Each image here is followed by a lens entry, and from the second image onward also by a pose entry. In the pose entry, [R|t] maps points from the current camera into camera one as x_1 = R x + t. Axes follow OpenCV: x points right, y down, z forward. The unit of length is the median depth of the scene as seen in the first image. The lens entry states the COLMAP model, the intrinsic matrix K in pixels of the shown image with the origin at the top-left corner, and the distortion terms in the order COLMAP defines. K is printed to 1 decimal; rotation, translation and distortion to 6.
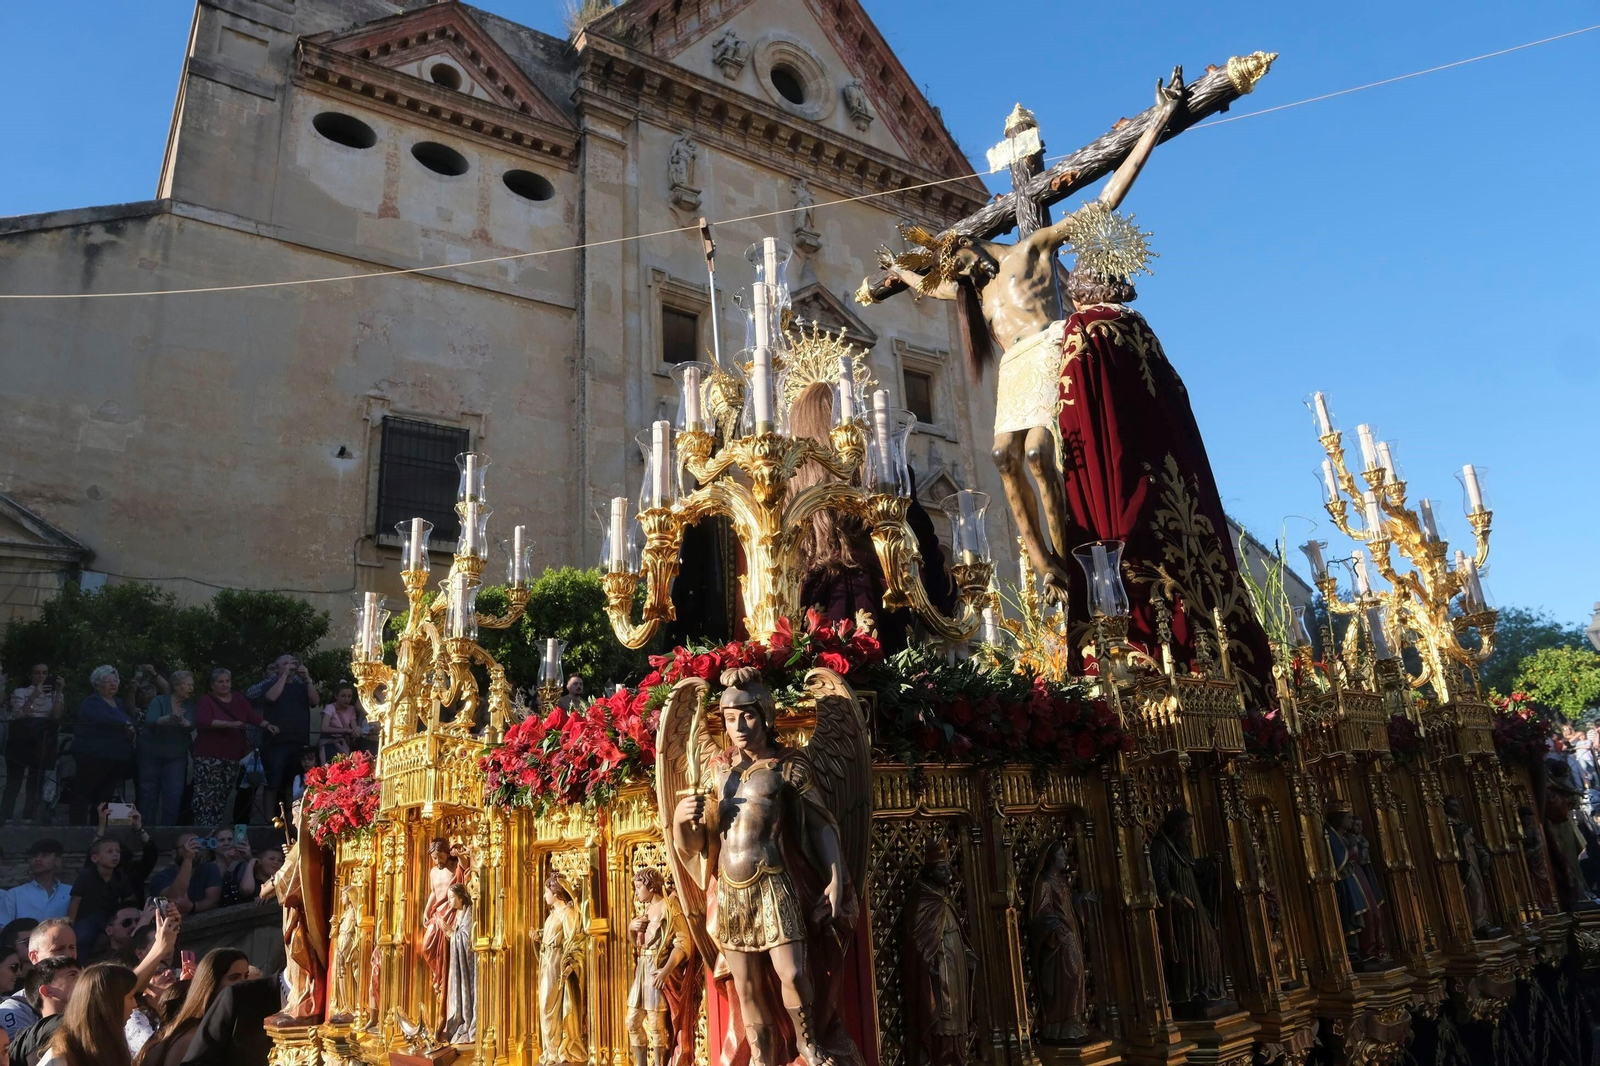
lens RADIAL K [[1083.2, 0, 788.7], [0, 1083.2, 541.4], [0, 0, 1]] dist [-0.015779, -0.004087]
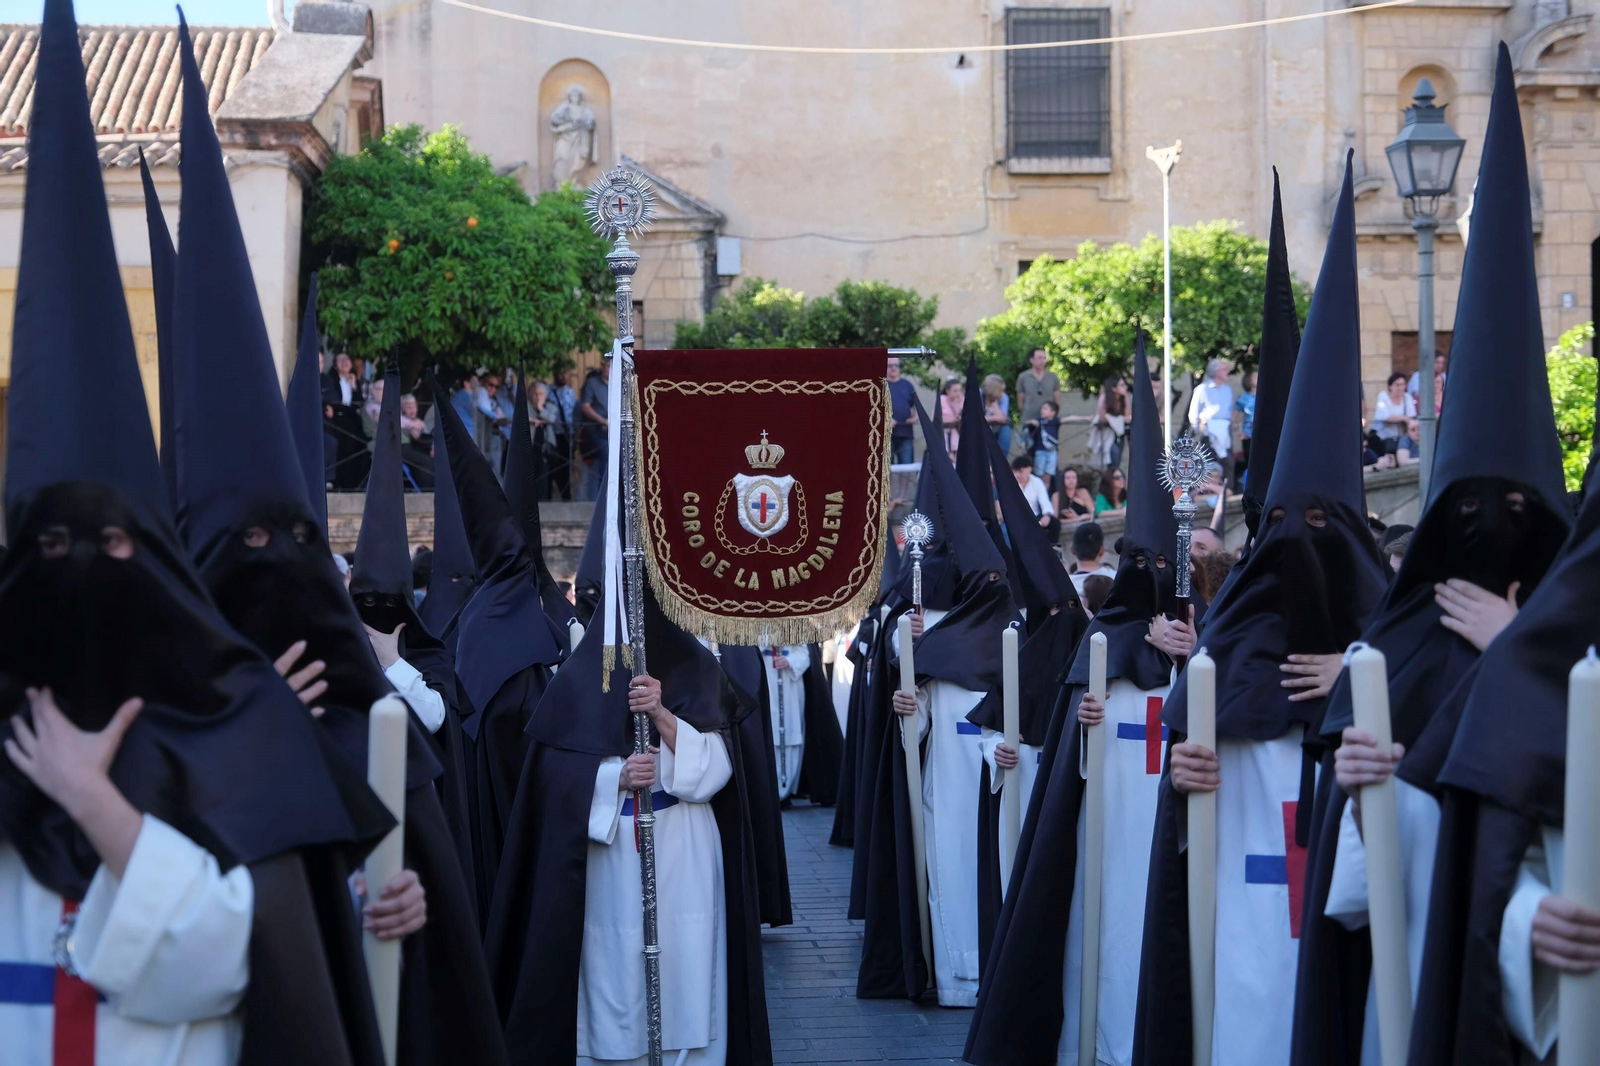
lens RADIAL K [[2651.4, 0, 764.6], [0, 2651.4, 534.3], [0, 0, 1]] dist [0.003082, 0.057645]
pose [[0.854654, 0.027842, -0.518452, 0.575982], [0.116834, 0.962637, 0.244294, -0.271883], [0.505883, -0.269359, 0.819468, -0.928885]]
